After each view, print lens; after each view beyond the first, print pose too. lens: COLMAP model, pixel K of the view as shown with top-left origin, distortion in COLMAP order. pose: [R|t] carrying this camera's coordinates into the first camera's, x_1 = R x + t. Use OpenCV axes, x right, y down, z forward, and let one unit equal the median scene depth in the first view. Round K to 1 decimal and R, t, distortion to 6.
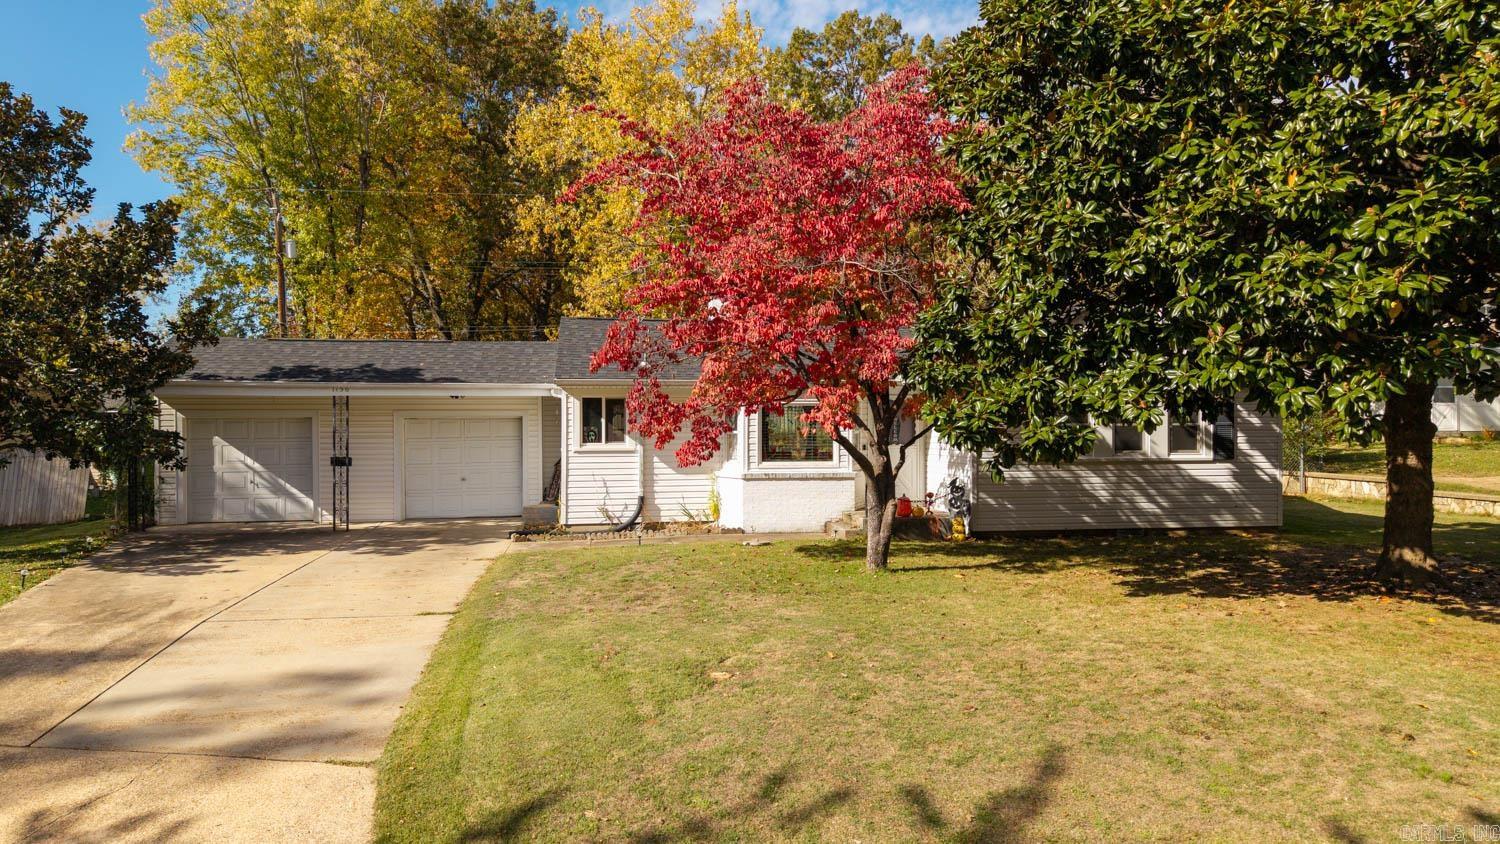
lens RADIAL K [[1007.8, 0, 750.0], [0, 1007.8, 422.0], [0, 0, 1]] dist [0.012079, -0.000738]
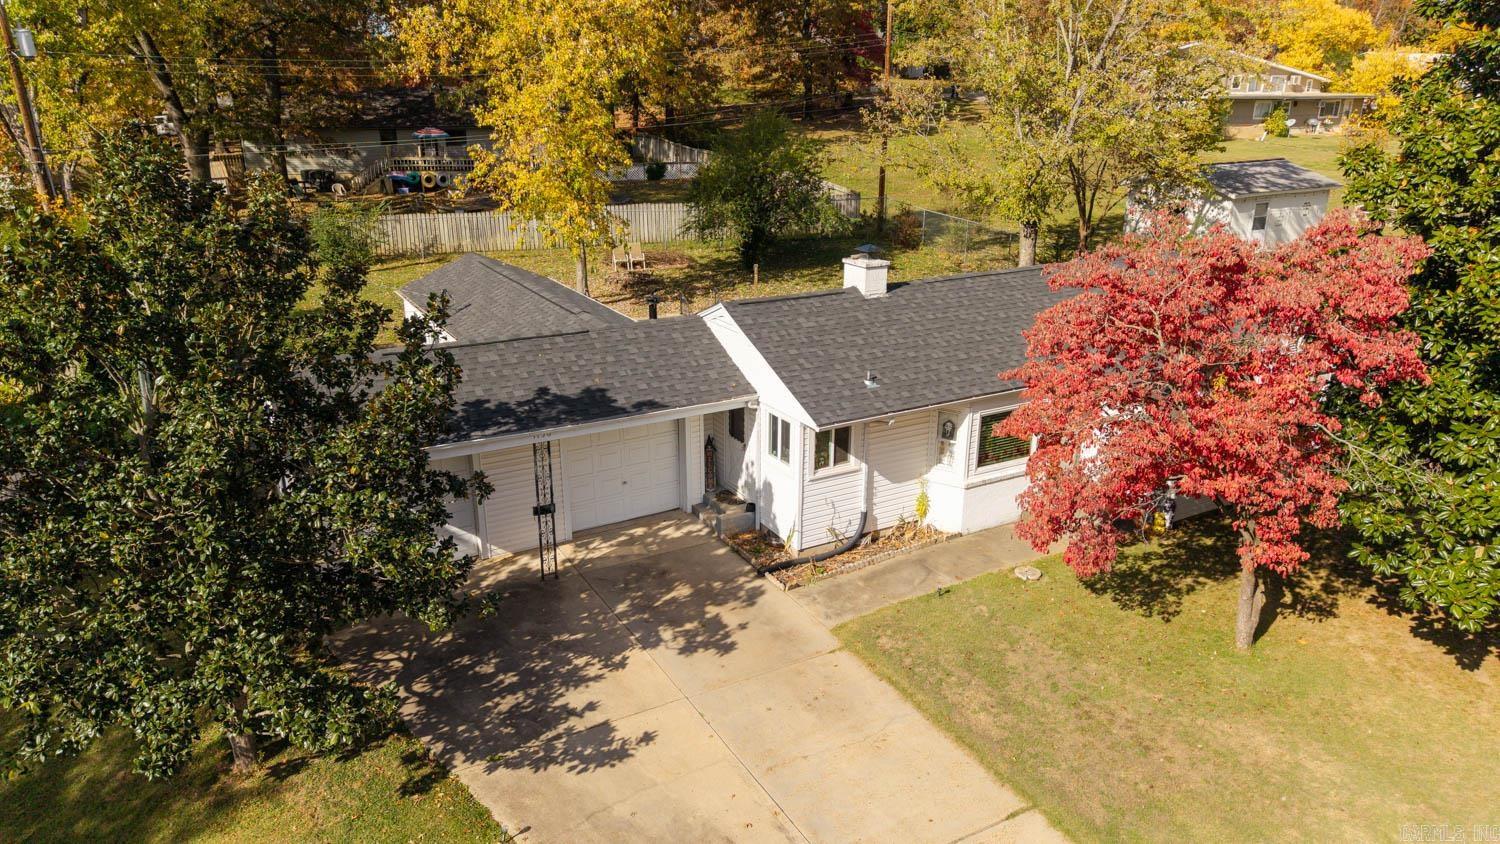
lens RADIAL K [[1007.8, 0, 750.0], [0, 1007.8, 422.0], [0, 0, 1]] dist [0.012079, -0.000738]
pose [[0.934469, -0.107485, 0.339433, -0.547785], [-0.006205, 0.948283, 0.317366, -0.330464], [-0.355991, -0.298675, 0.885474, 0.172592]]
